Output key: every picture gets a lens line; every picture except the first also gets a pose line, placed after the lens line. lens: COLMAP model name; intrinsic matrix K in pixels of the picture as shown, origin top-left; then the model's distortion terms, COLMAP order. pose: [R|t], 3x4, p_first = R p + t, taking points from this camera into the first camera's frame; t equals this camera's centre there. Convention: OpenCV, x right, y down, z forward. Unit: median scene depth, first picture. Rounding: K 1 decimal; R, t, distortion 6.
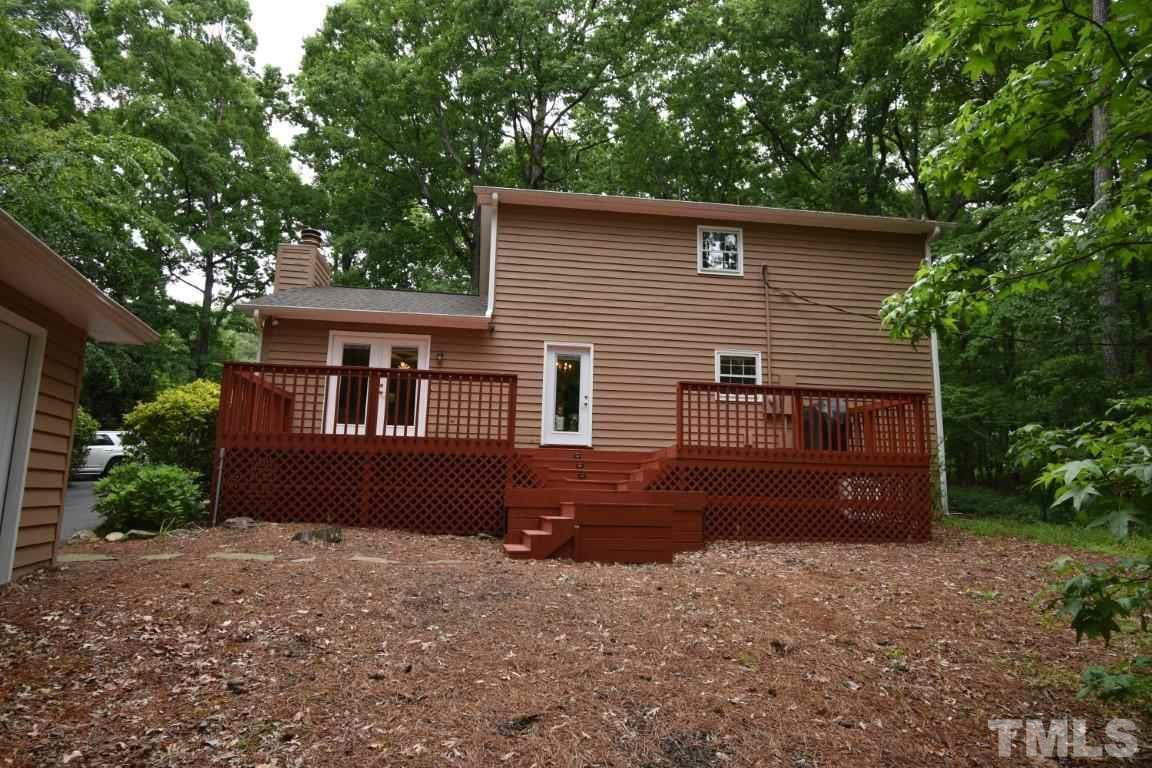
lens RADIAL K [[694.7, 0, 576.0], [0, 694.7, 384.0], [0, 0, 1]] dist [0.000252, 0.000165]
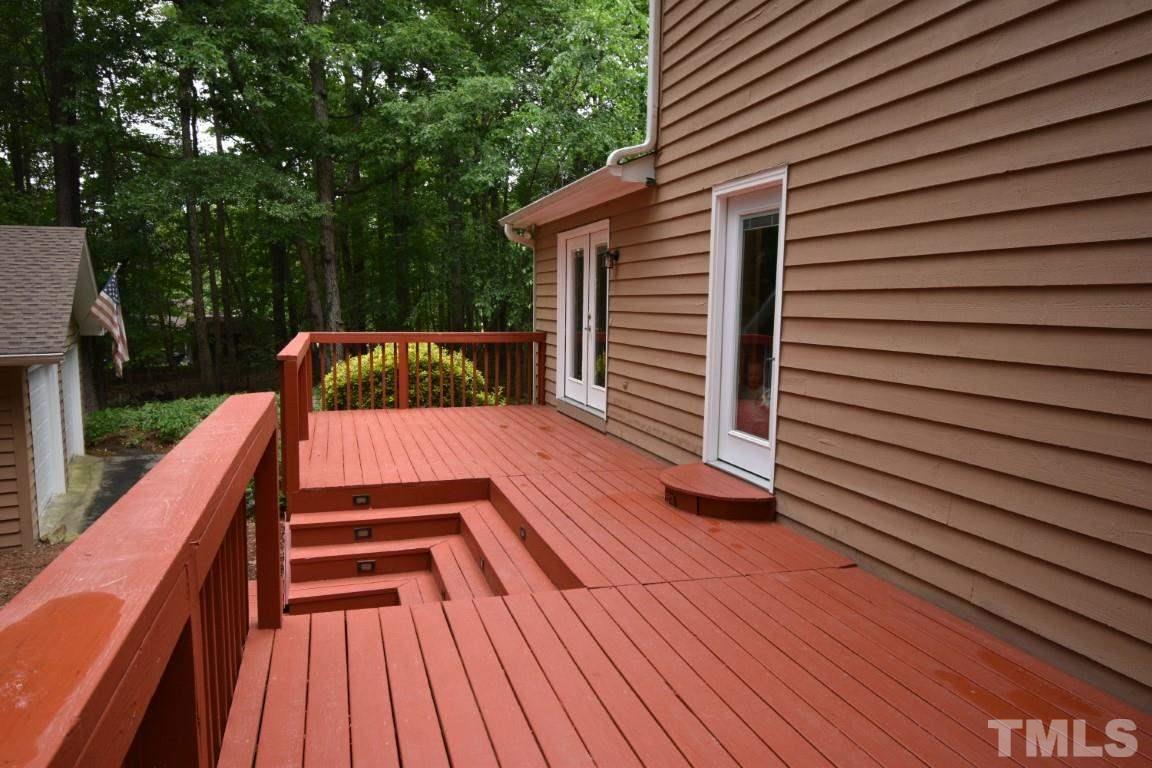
lens RADIAL K [[789.5, 0, 576.0], [0, 789.5, 384.0], [0, 0, 1]] dist [0.003024, 0.000852]
pose [[0.168042, 0.085424, -0.982072, 0.369170], [0.156943, 0.981213, 0.112204, -0.017341], [0.973206, -0.172984, 0.151479, 0.848923]]
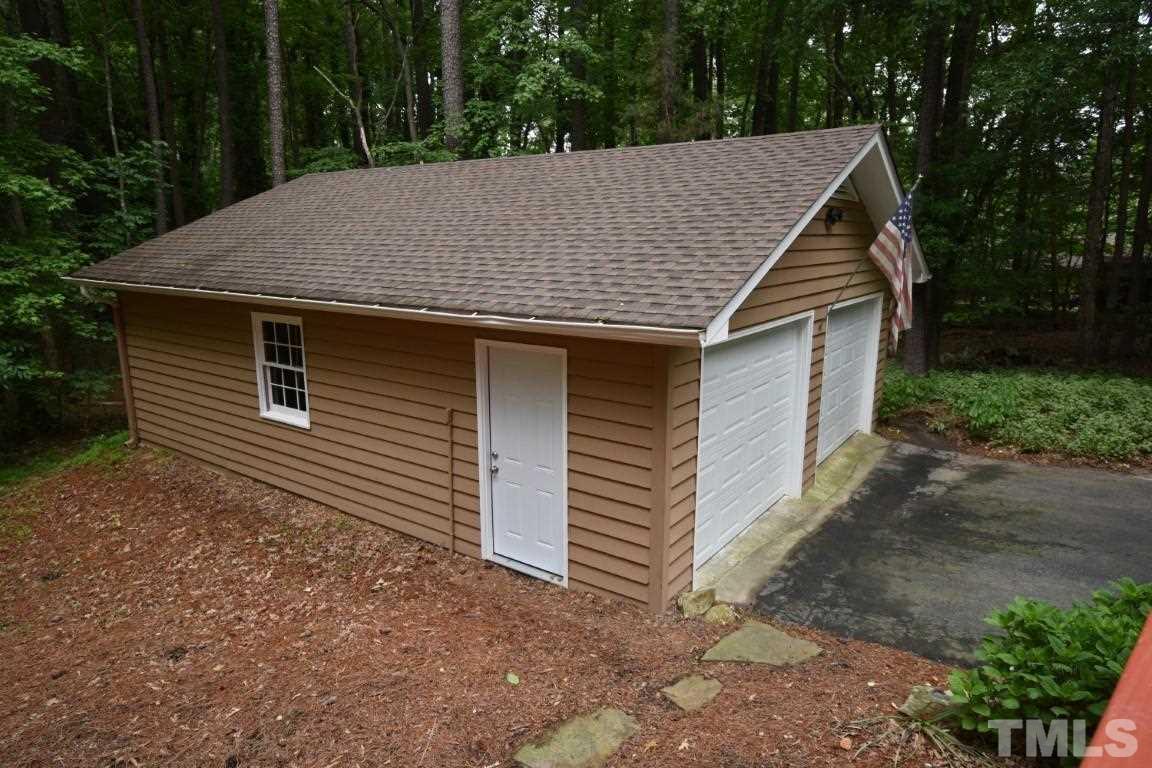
lens RADIAL K [[694.7, 0, 576.0], [0, 694.7, 384.0], [0, 0, 1]] dist [0.000252, 0.000165]
pose [[-0.805814, 0.104427, -0.582888, -0.104349], [0.078242, 0.994474, 0.069999, -0.037471], [0.586977, 0.010799, -0.809532, 0.765199]]
